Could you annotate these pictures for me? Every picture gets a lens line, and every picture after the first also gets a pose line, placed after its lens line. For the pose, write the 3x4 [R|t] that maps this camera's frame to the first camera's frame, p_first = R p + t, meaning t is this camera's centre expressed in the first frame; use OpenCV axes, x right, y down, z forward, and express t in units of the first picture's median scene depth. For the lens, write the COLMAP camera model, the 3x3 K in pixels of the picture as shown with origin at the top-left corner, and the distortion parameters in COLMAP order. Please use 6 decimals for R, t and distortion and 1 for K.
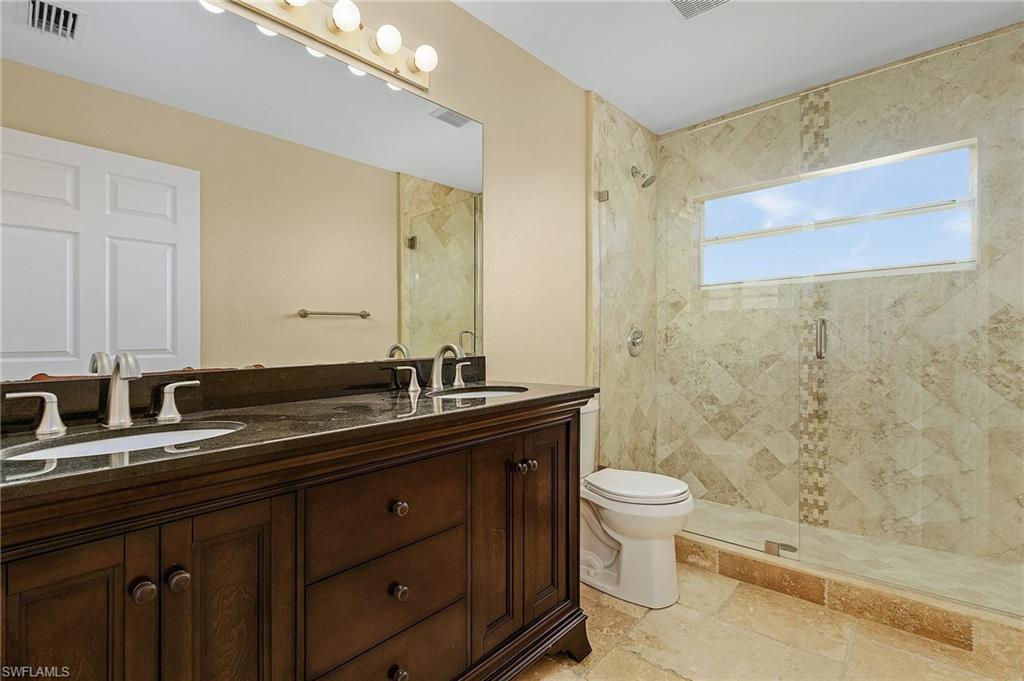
lens RADIAL K [[479.6, 0, 512.0], [0, 479.6, 340.5], [0, 0, 1]] dist [0.000270, -0.000140]
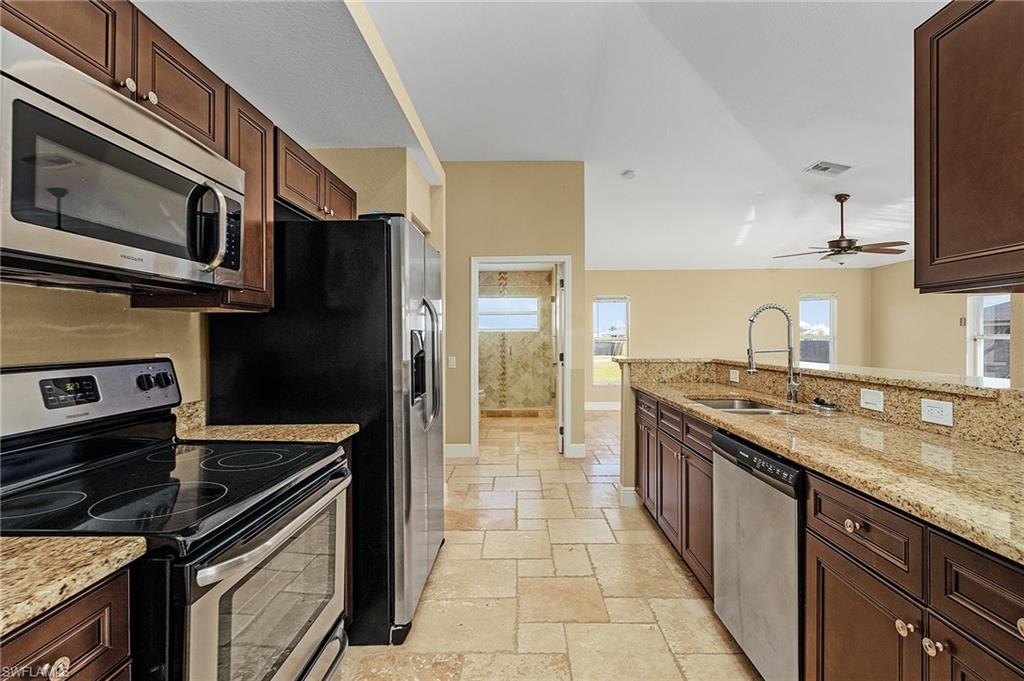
lens RADIAL K [[479.6, 0, 512.0], [0, 479.6, 340.5], [0, 0, 1]] dist [0.000270, -0.000140]
pose [[0.760033, -0.000448, 0.649884, -1.384393], [0.001189, 0.999999, -0.000702, -0.060668], [-0.649883, 0.001306, 0.760033, -1.450966]]
